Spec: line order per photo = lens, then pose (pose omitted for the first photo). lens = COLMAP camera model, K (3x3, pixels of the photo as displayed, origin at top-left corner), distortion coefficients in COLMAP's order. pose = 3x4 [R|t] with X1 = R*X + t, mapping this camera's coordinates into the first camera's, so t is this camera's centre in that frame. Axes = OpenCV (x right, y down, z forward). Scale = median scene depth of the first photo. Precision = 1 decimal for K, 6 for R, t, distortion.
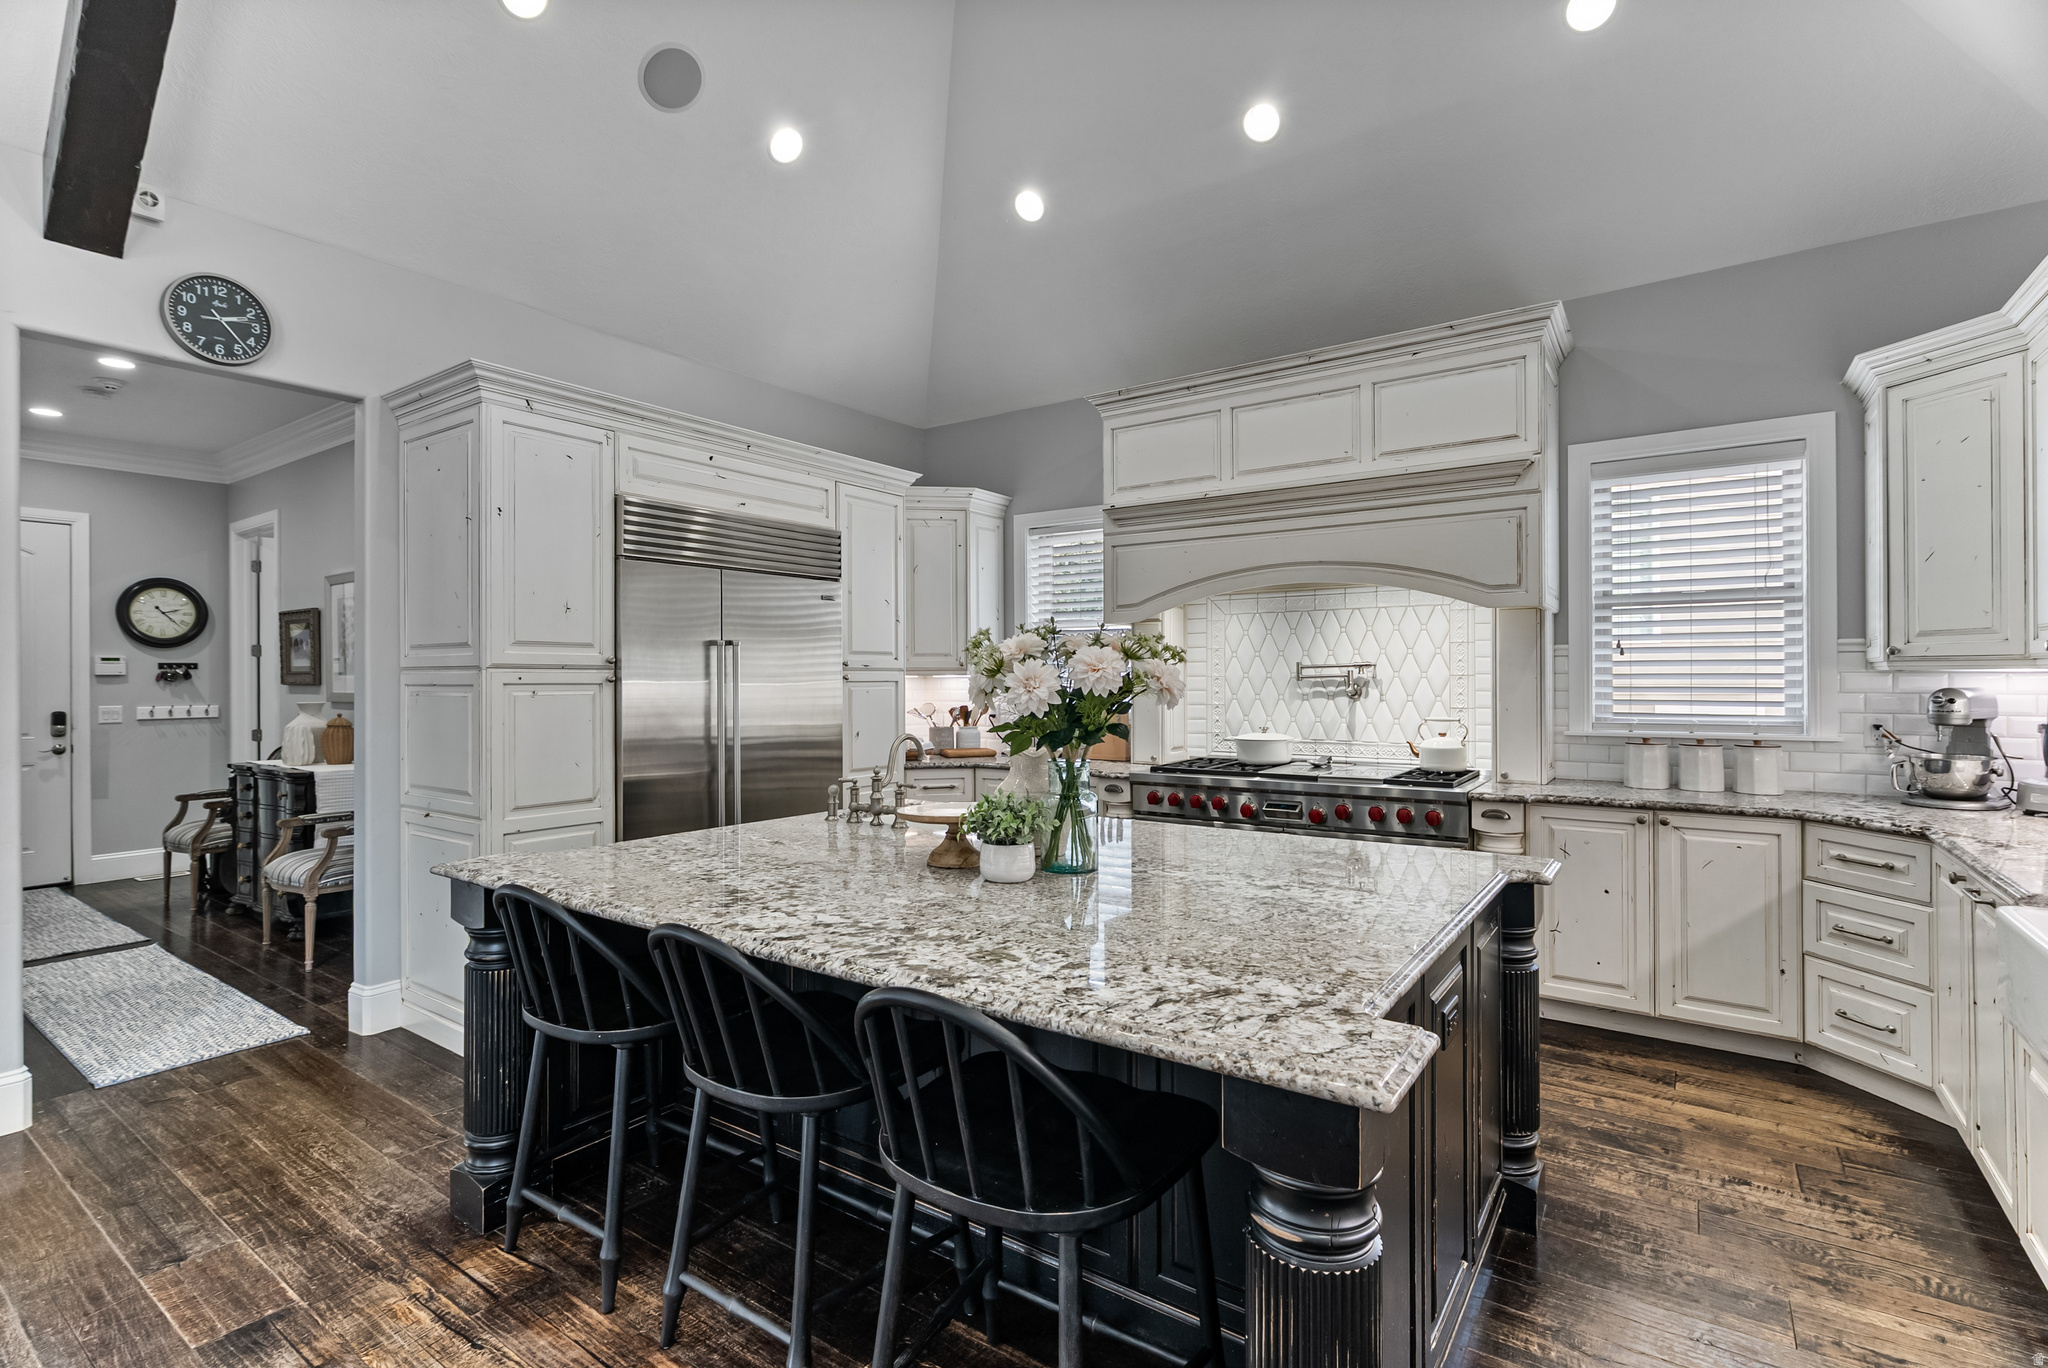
lens RADIAL K [[963.3, 0, 1025.8], [0, 963.3, 680.3], [0, 0, 1]] dist [0.004171, 0.002934]
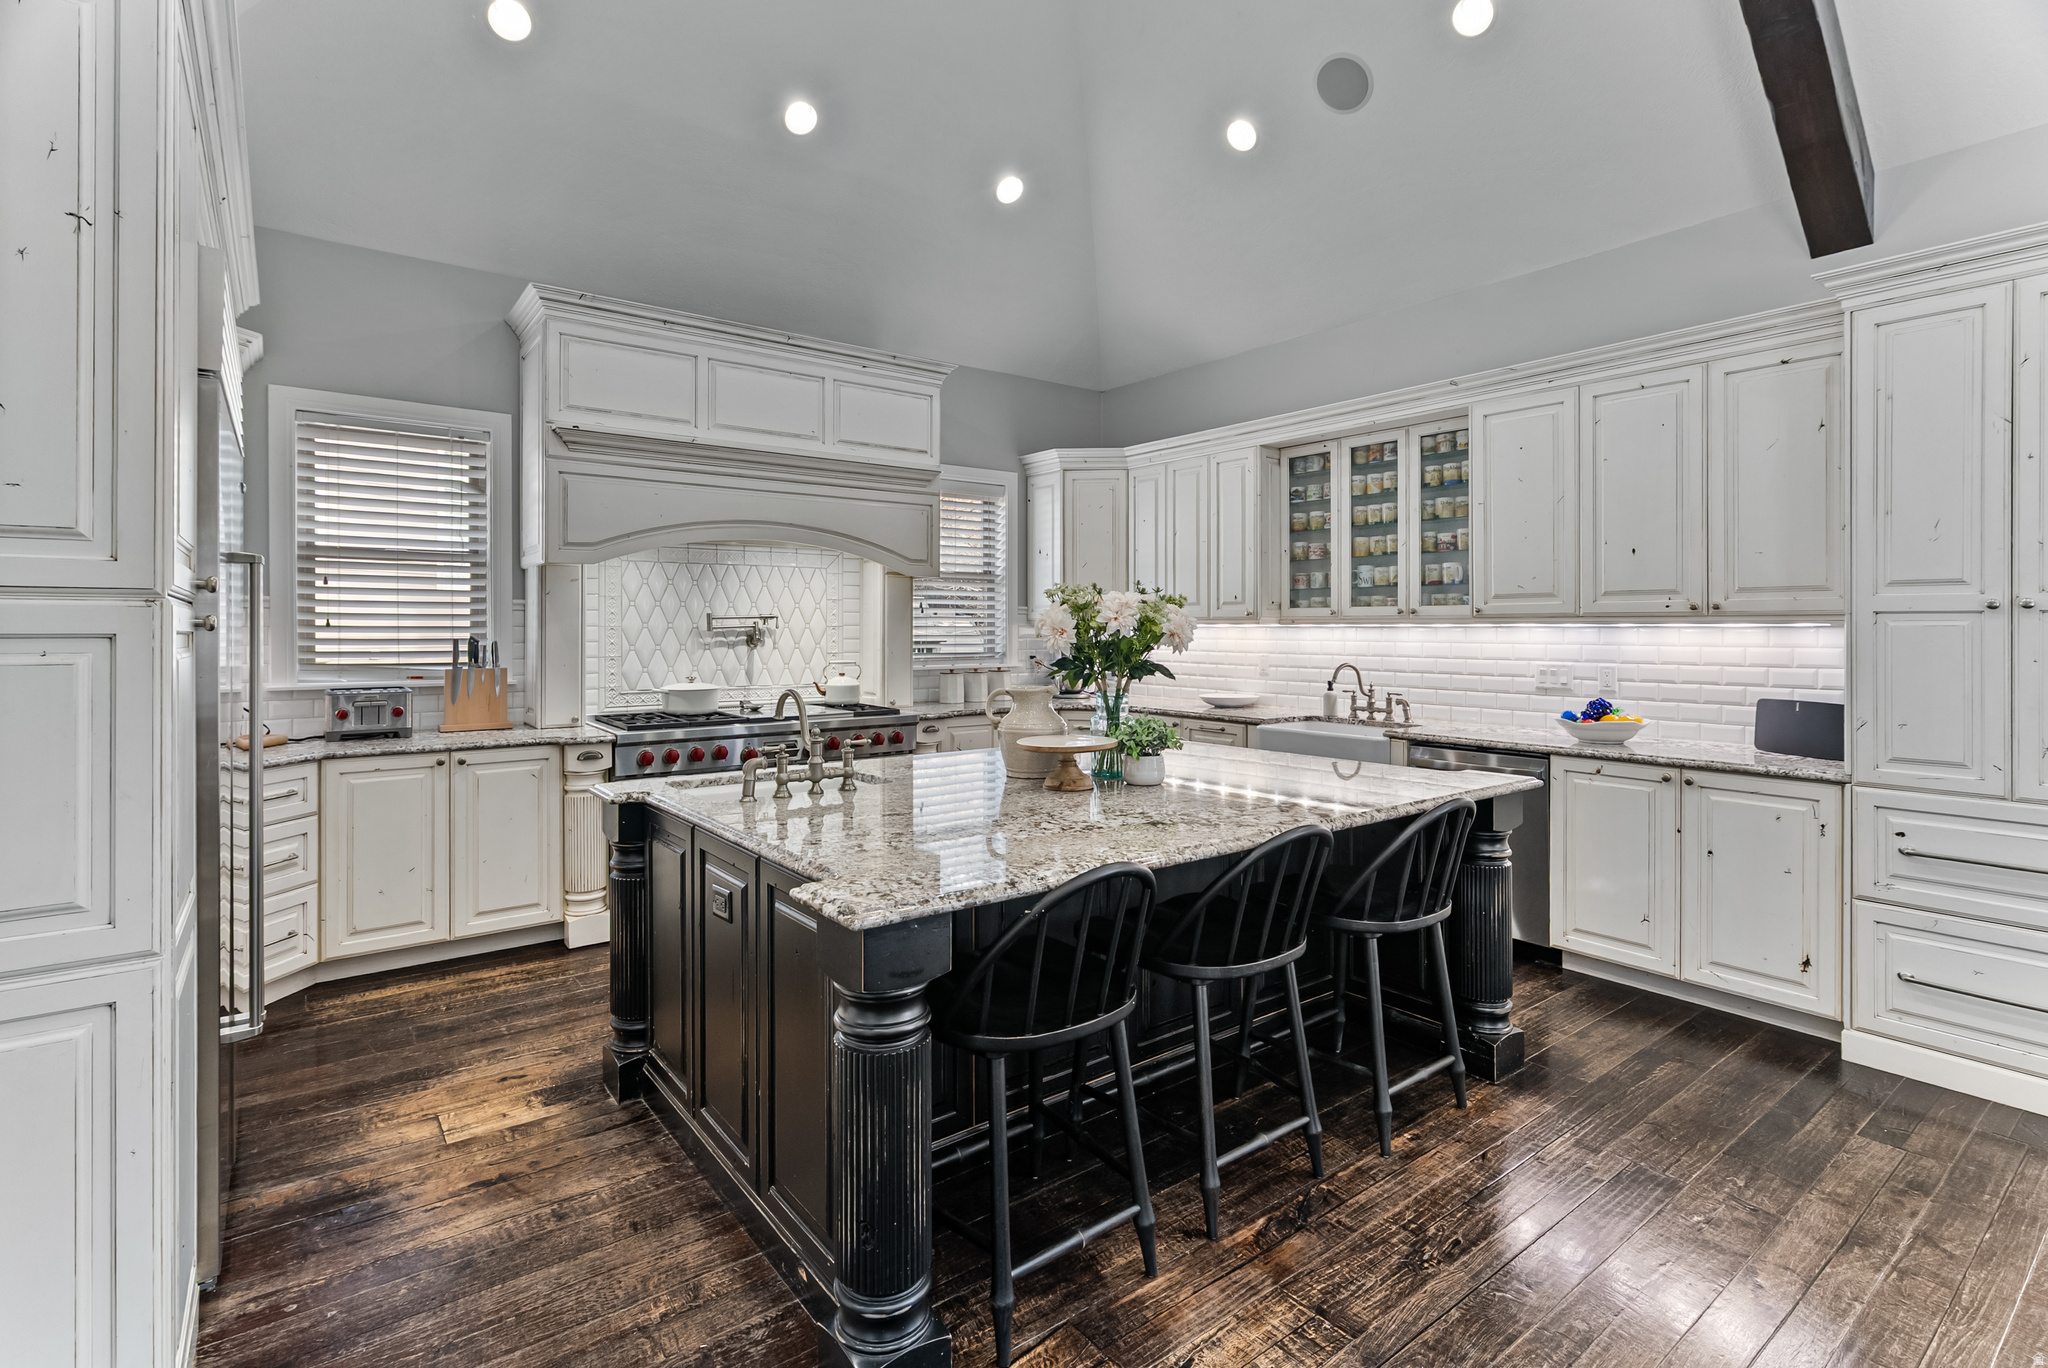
lens RADIAL K [[963.3, 0, 1010.6], [0, 963.3, 629.3], [0, 0, 1]] dist [0.004171, 0.002934]
pose [[0.318783, 0.003652, 0.947821, -0.611129], [0.003468, 0.999981, -0.005019, 0.005031], [-0.947821, 0.004887, 0.318765, 0.370112]]
